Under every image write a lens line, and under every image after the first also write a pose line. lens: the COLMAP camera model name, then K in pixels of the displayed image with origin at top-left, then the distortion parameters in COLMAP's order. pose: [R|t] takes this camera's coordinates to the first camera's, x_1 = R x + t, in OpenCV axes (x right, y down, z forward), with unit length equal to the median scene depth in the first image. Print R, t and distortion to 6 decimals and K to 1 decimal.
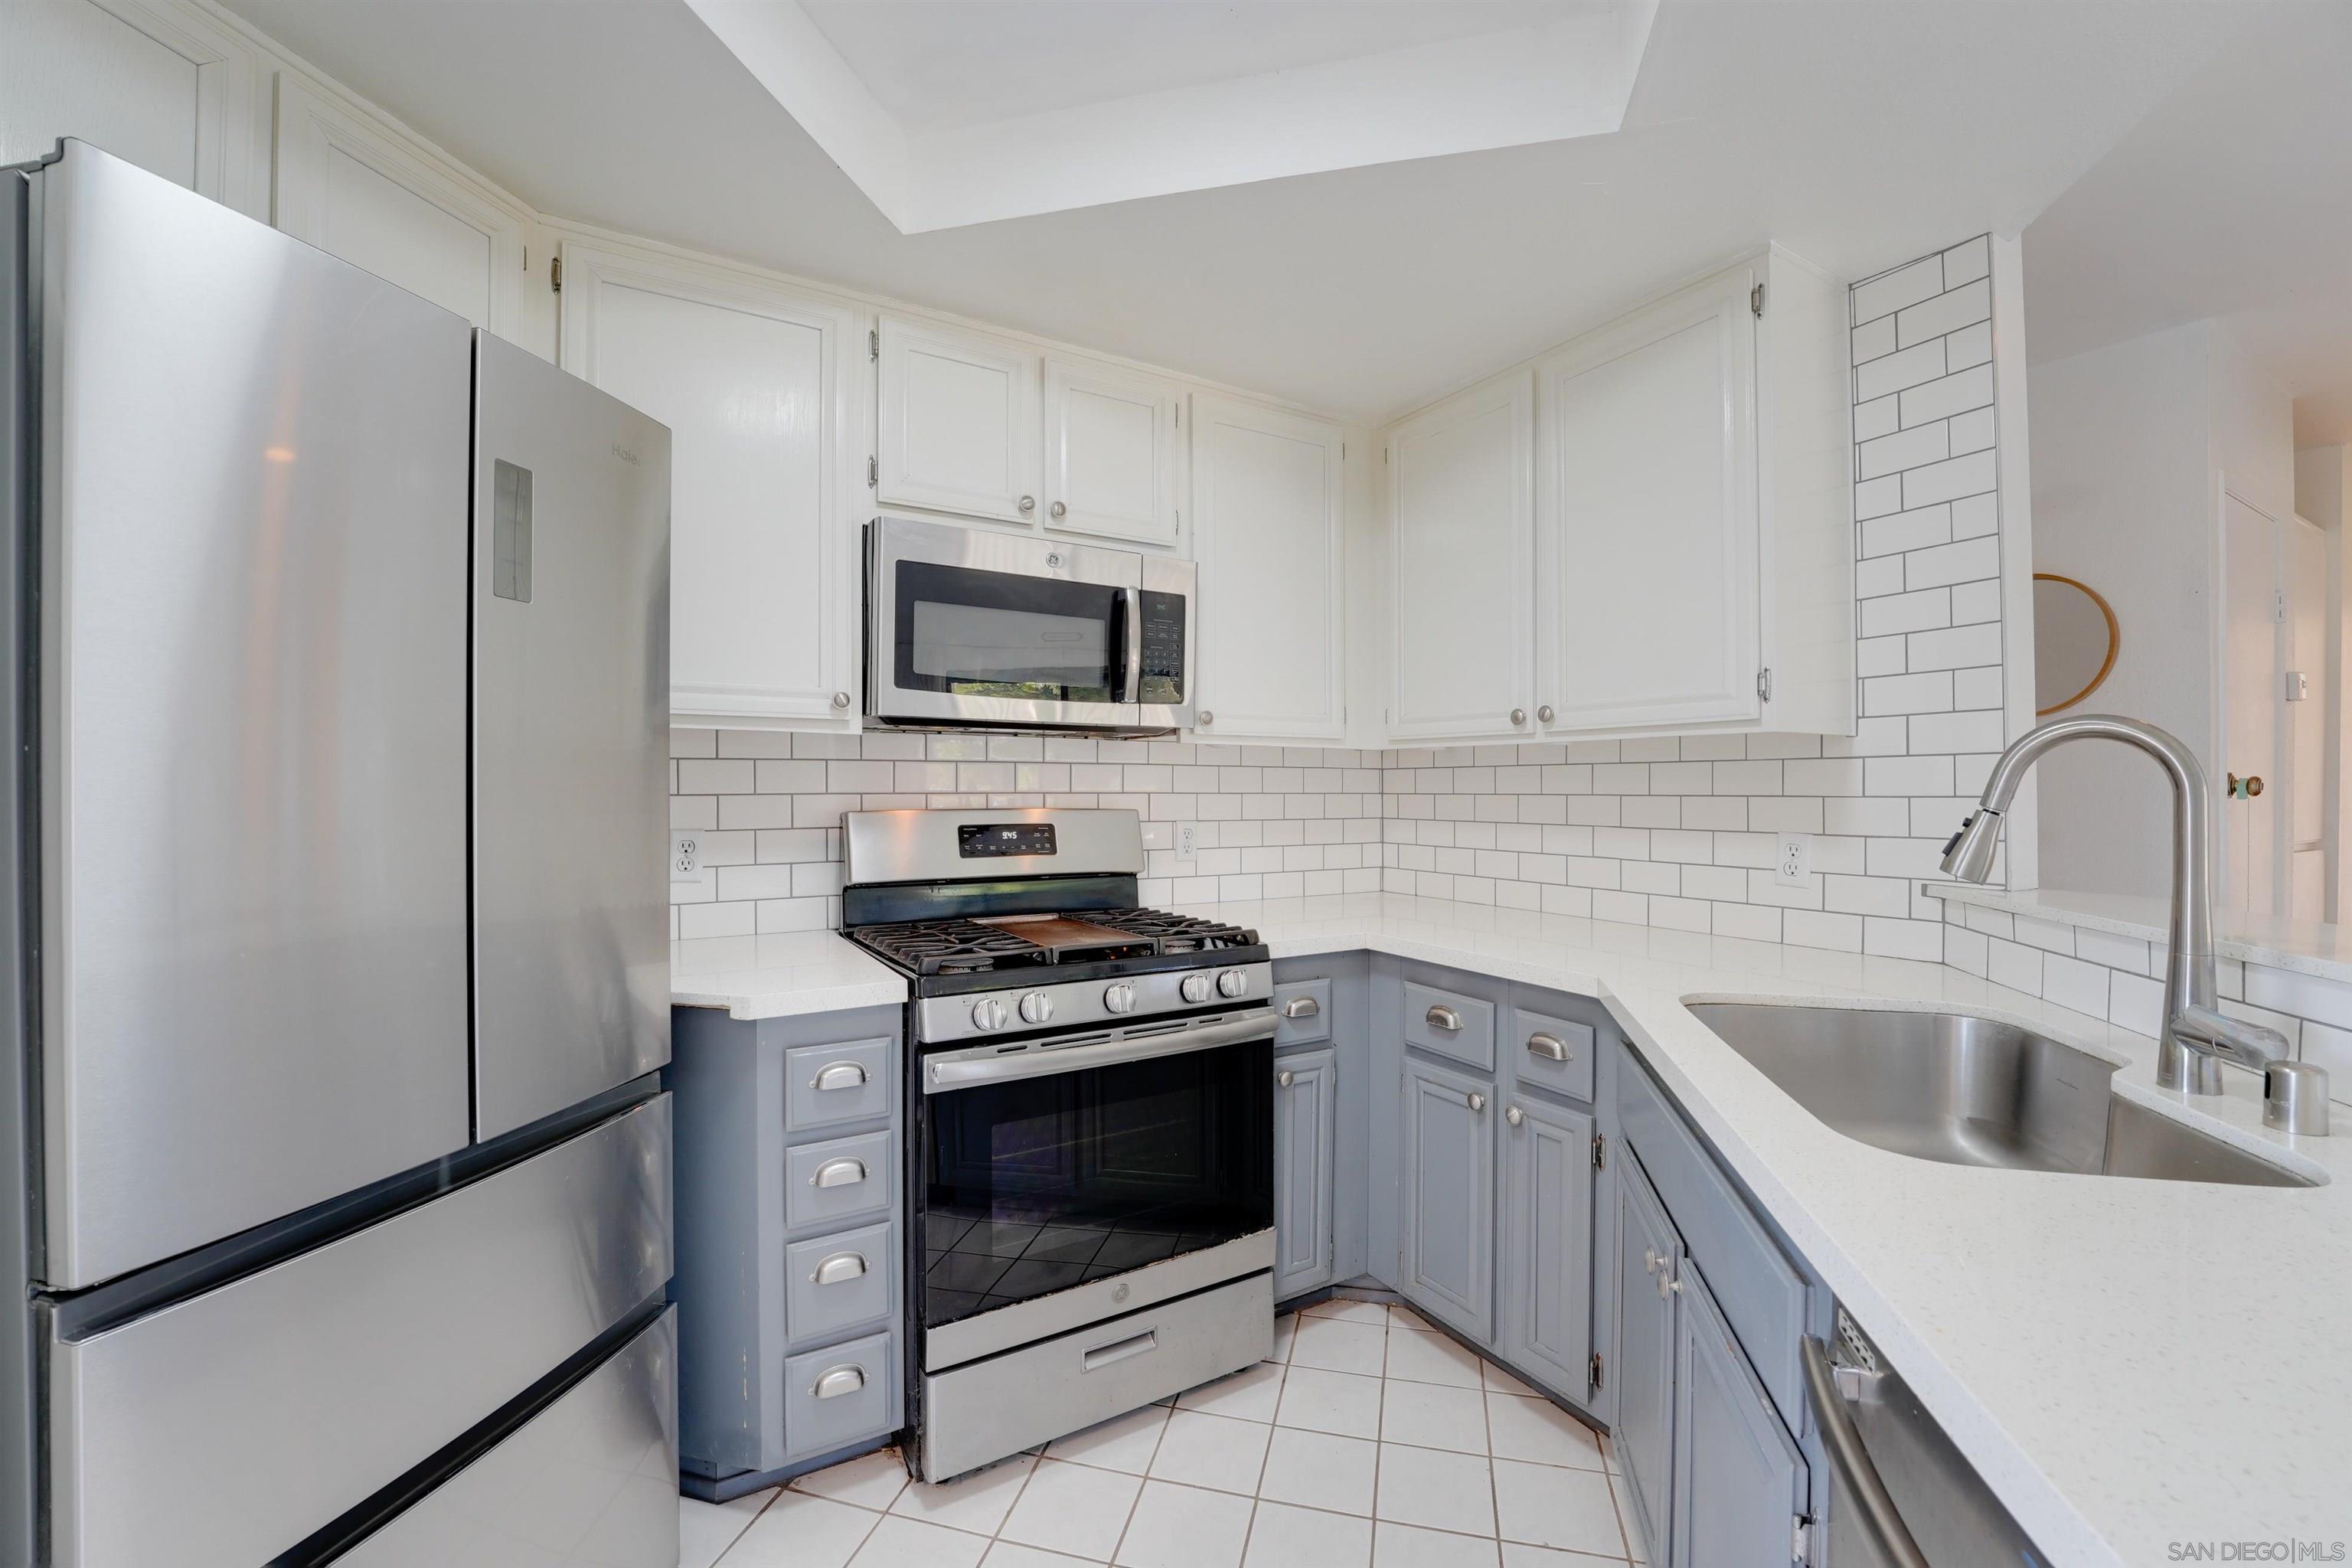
lens RADIAL K [[947.5, 0, 1163.0], [0, 947.5, 785.5], [0, 0, 1]] dist [-0.028585, 0.000514]
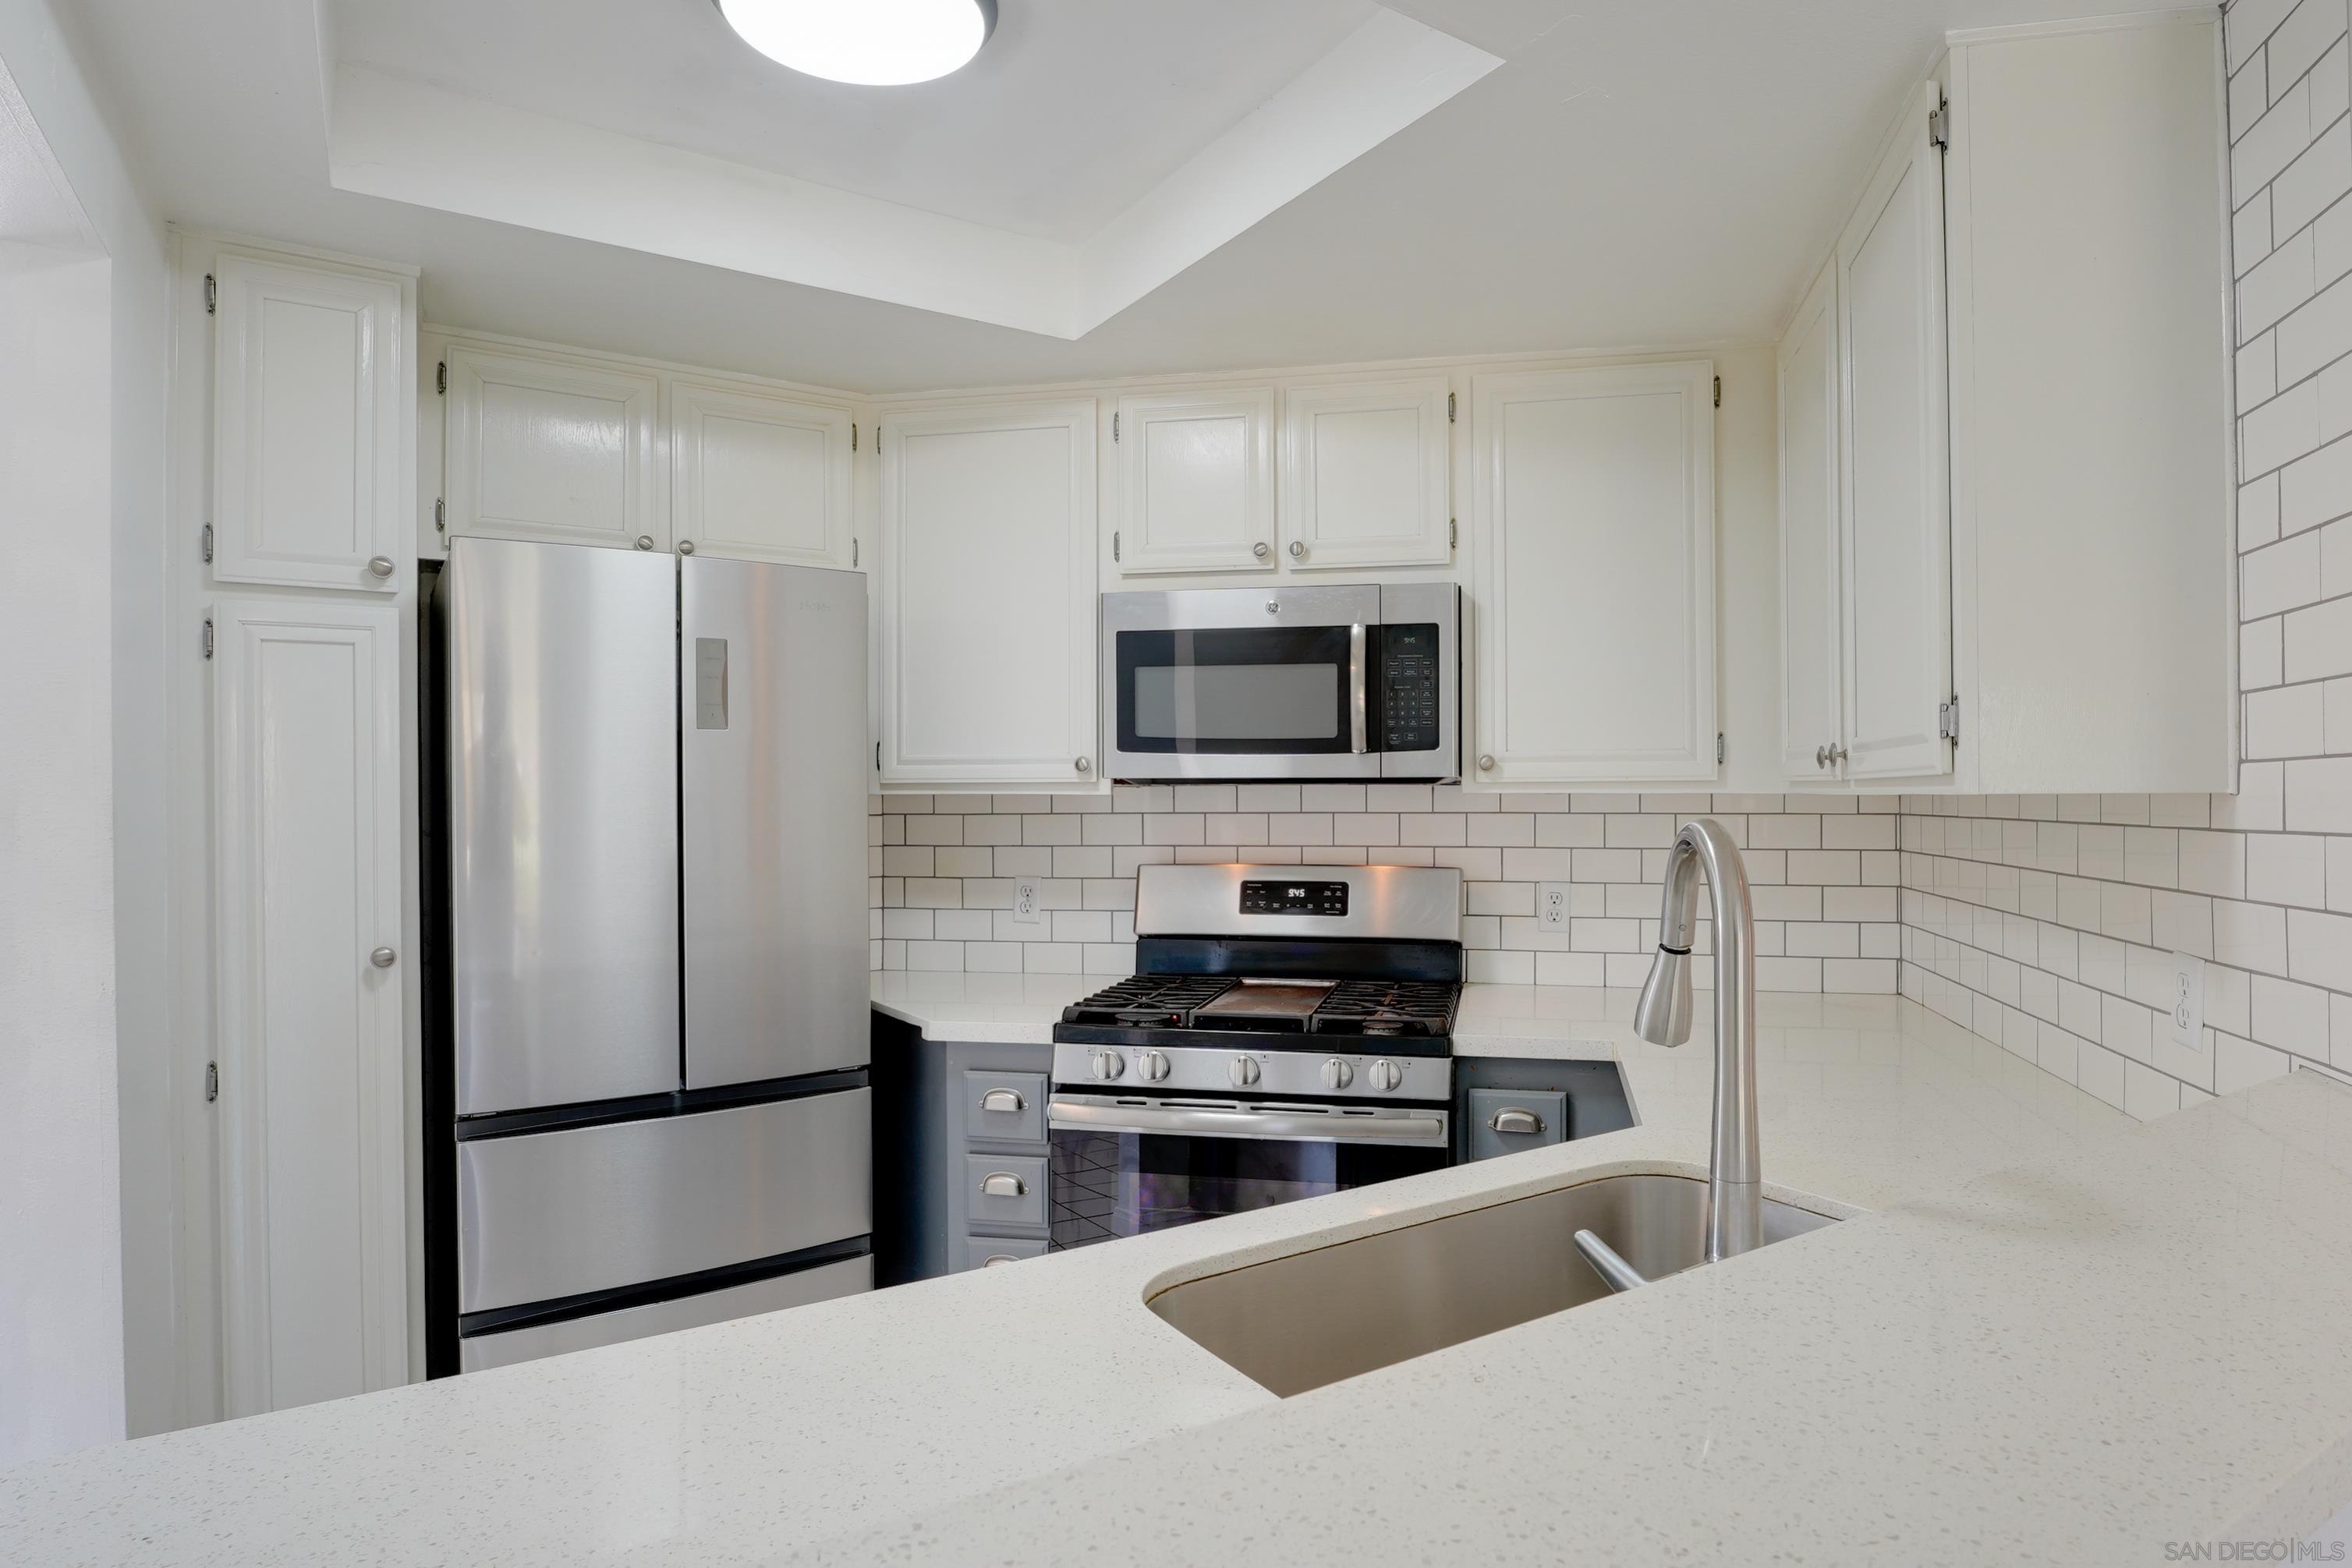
lens RADIAL K [[1272.6, 0, 1266.5], [0, 1272.6, 784.7], [0, 0, 1]] dist [-0.017971, -0.000509]
pose [[0.753429, -0.009133, -0.657465, 0.725449], [0.005138, 0.999955, -0.008003, -0.050304], [0.657509, 0.002651, 0.753442, 0.030914]]
